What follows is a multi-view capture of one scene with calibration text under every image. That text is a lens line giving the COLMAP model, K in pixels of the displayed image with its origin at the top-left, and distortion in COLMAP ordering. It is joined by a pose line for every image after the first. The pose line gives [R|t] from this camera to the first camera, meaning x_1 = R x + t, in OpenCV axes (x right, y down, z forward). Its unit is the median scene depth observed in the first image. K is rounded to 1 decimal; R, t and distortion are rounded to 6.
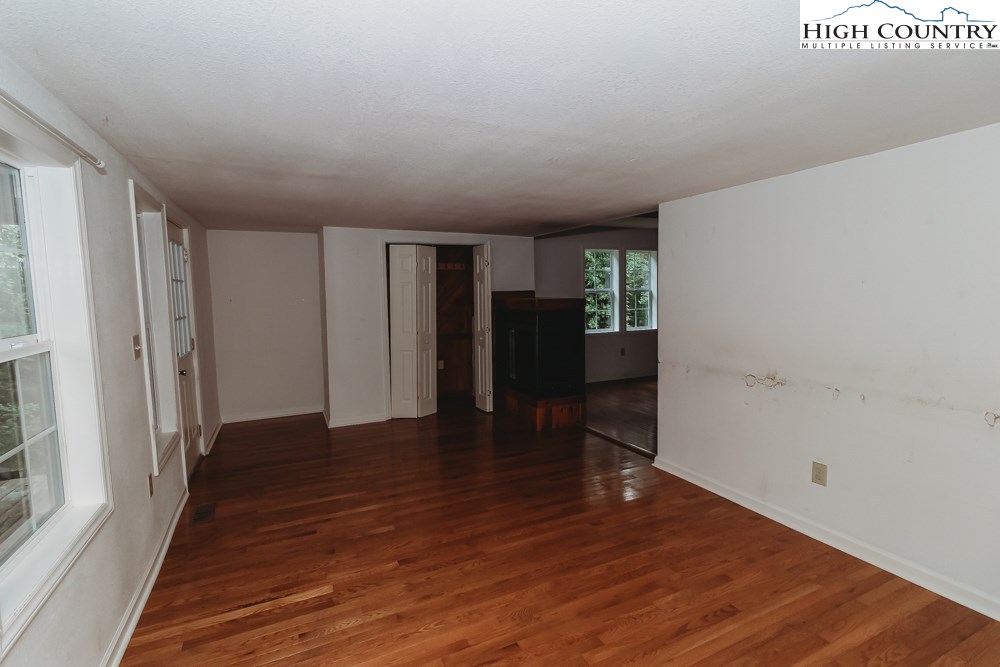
lens RADIAL K [[469.4, 0, 491.7], [0, 469.4, 333.8], [0, 0, 1]] dist [-0.001189, 0.001333]
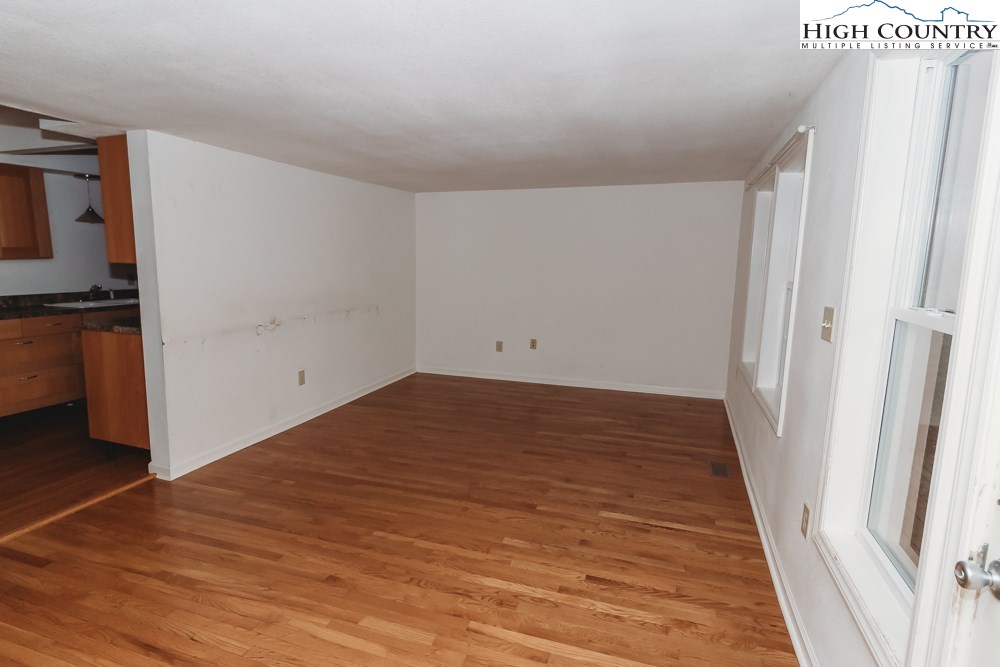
lens RADIAL K [[511.3, 0, 494.9], [0, 511.3, 332.4], [0, 0, 1]] dist [0.002807, 0.000146]
pose [[-0.718956, -0.096373, 0.688342, -0.784385], [0.062489, 0.977368, 0.202107, -0.120140], [-0.692241, 0.188320, -0.696663, 1.584152]]
